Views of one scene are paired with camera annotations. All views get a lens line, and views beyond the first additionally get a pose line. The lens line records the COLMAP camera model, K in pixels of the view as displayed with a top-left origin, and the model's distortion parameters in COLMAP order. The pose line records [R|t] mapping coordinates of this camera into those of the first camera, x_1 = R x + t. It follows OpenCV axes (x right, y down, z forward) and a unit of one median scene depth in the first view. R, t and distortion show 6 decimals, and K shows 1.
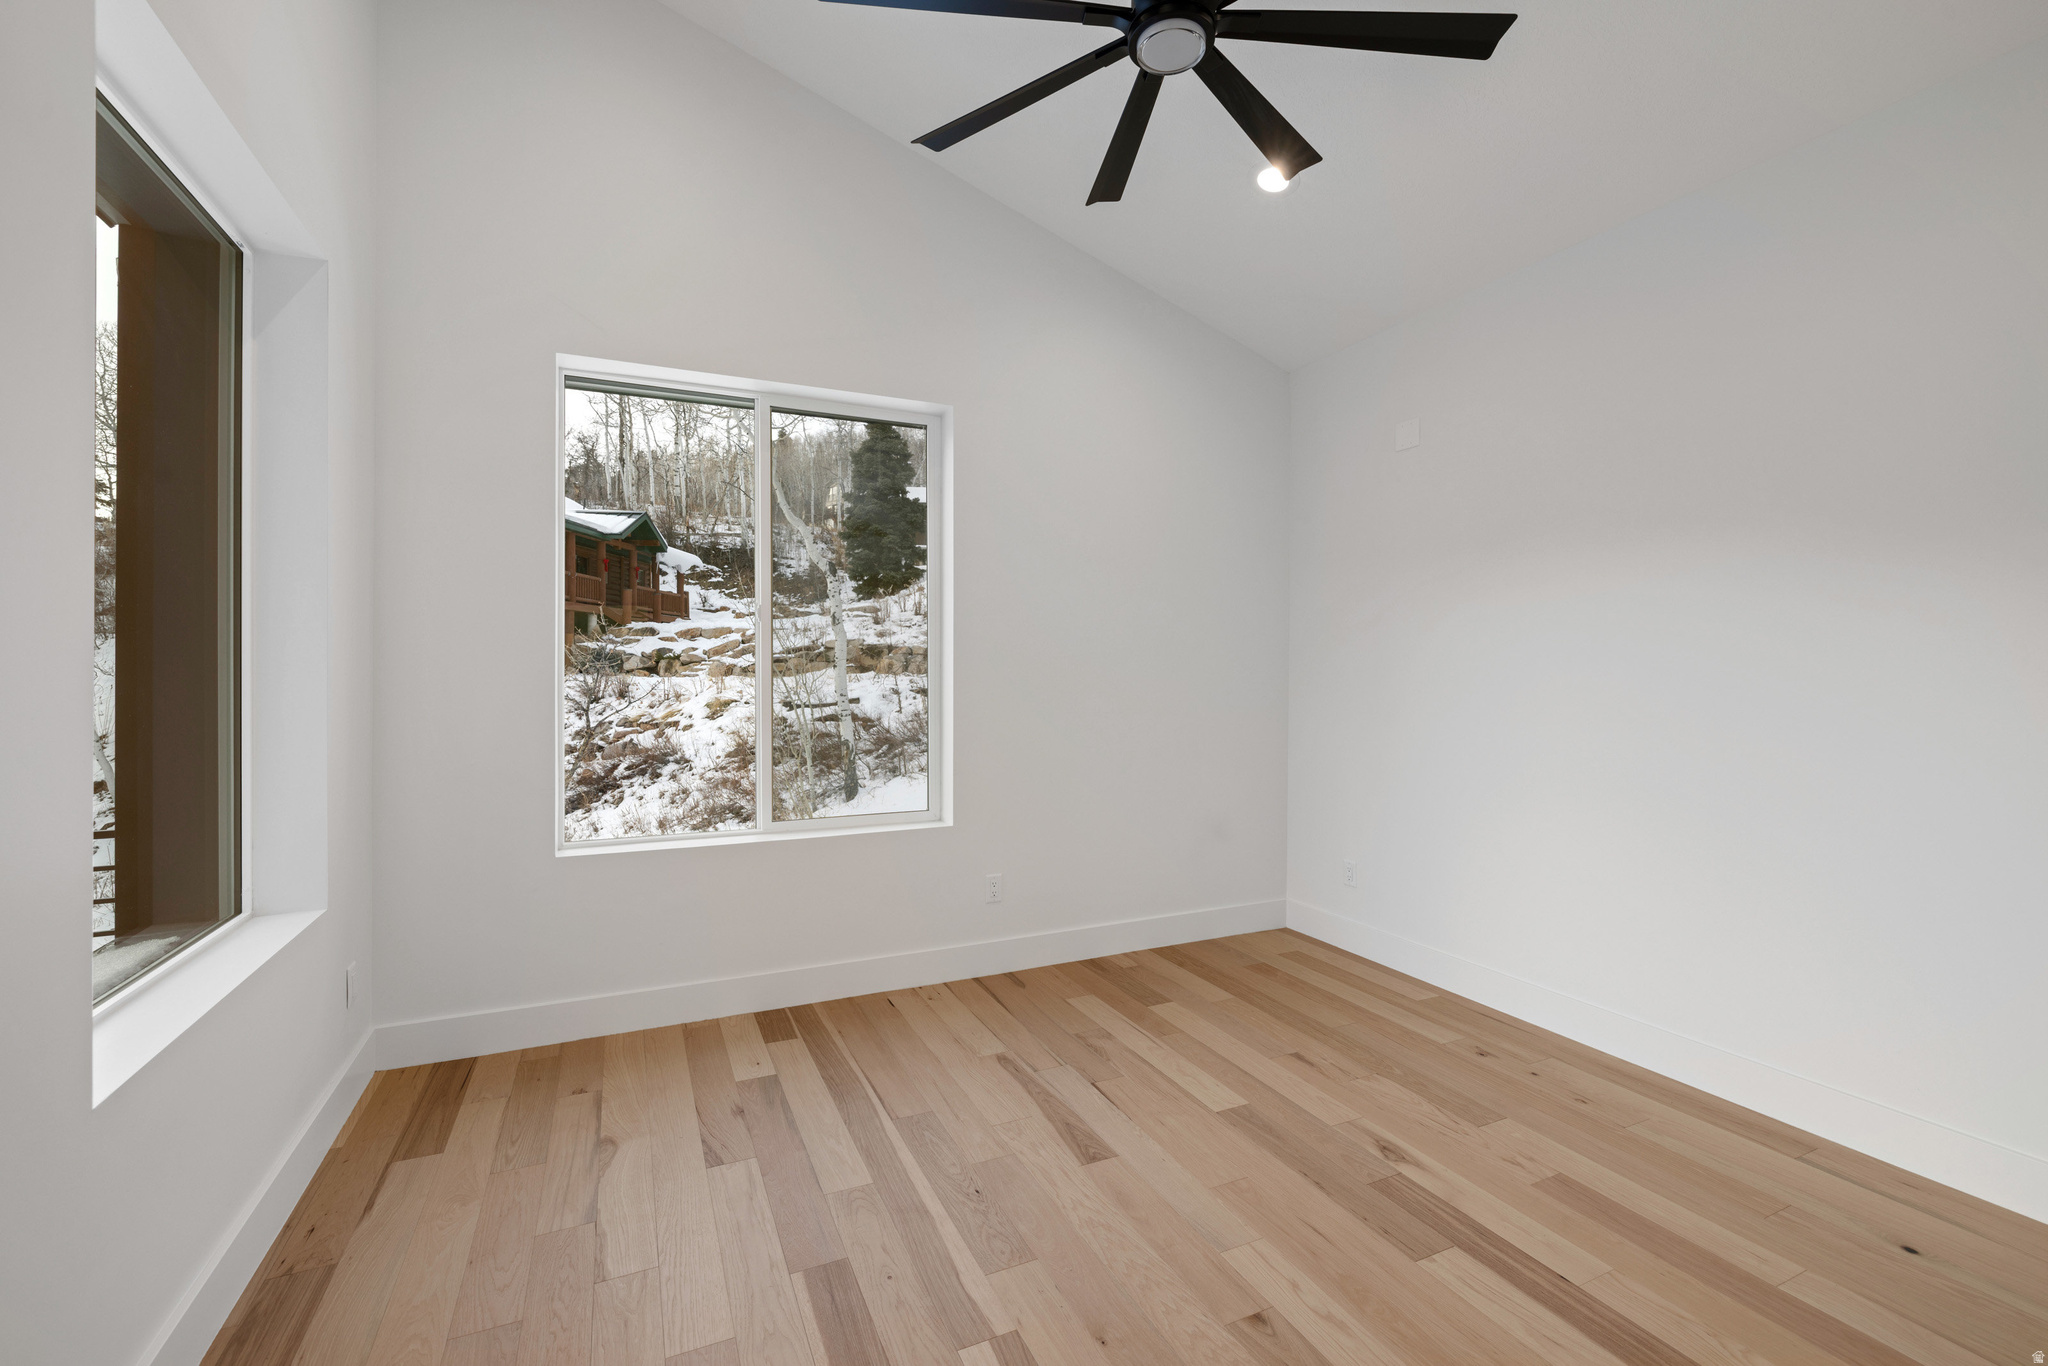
lens RADIAL K [[860.5, 0, 1026.8], [0, 860.5, 673.0], [0, 0, 1]] dist [-0.000536, 0.001028]
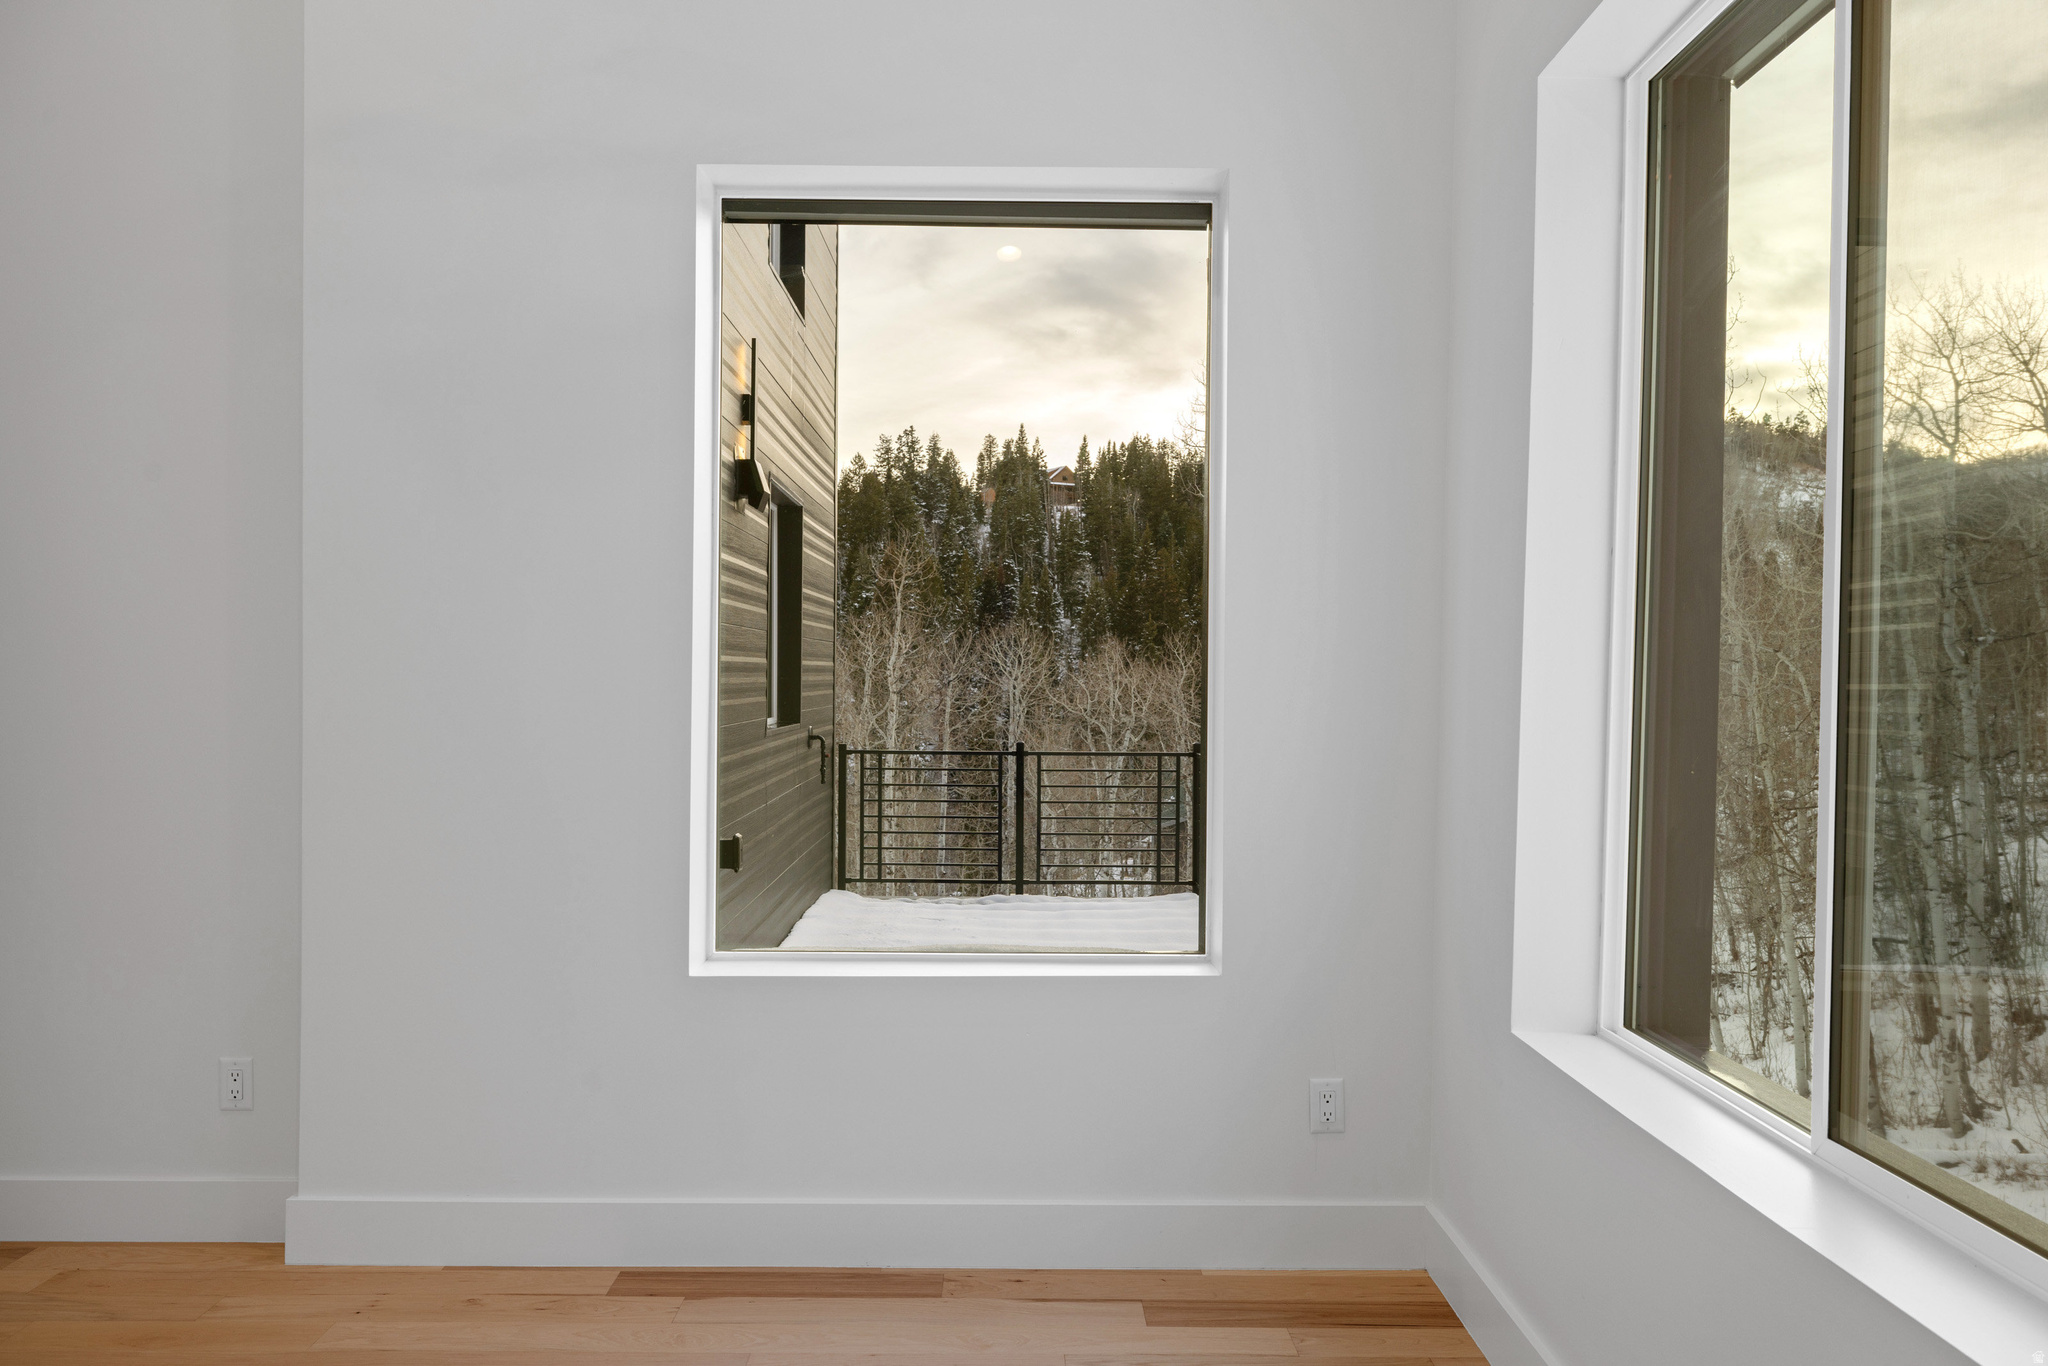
lens RADIAL K [[1488.3, 0, 1020.9], [0, 1488.3, 678.9], [0, 0, 1]] dist [0.003326, -0.001470]
pose [[-0.417665, 0.000840, -0.908601, 0.425598], [-0.011609, 0.999913, 0.006261, -0.002969], [0.908527, 0.013163, -0.417619, 1.158420]]
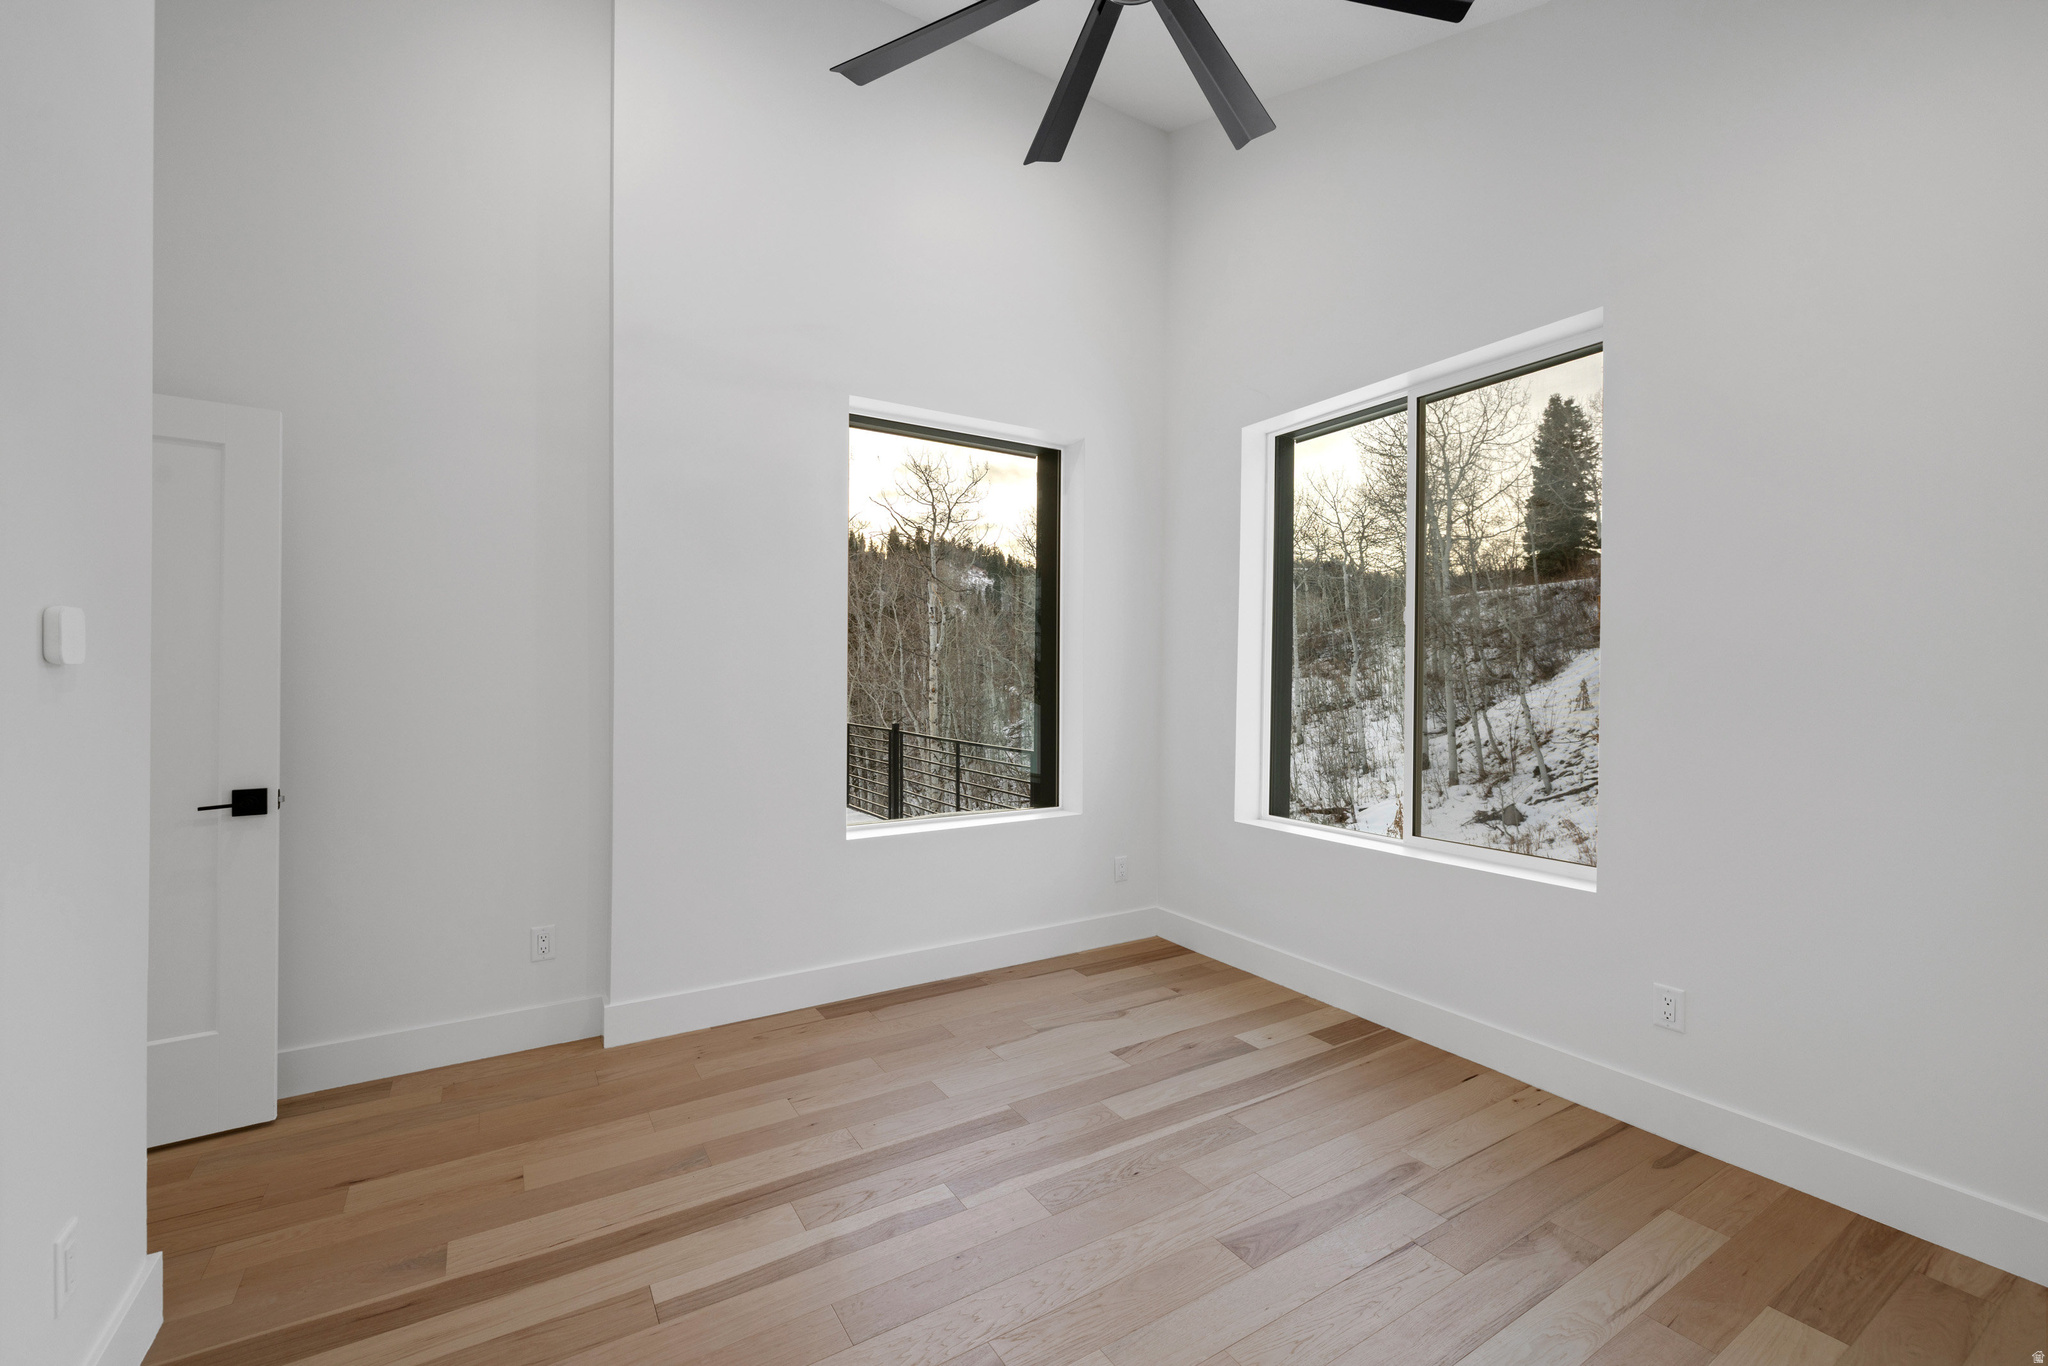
lens RADIAL K [[860.5, 0, 1015.5], [0, 860.5, 681.6], [0, 0, 1]] dist [-0.000536, 0.001028]
pose [[0.123404, 0.010236, -0.992304, 0.714590], [-0.012437, 0.999884, 0.008767, -0.000810], [0.992279, 0.011260, 0.123517, 0.539730]]
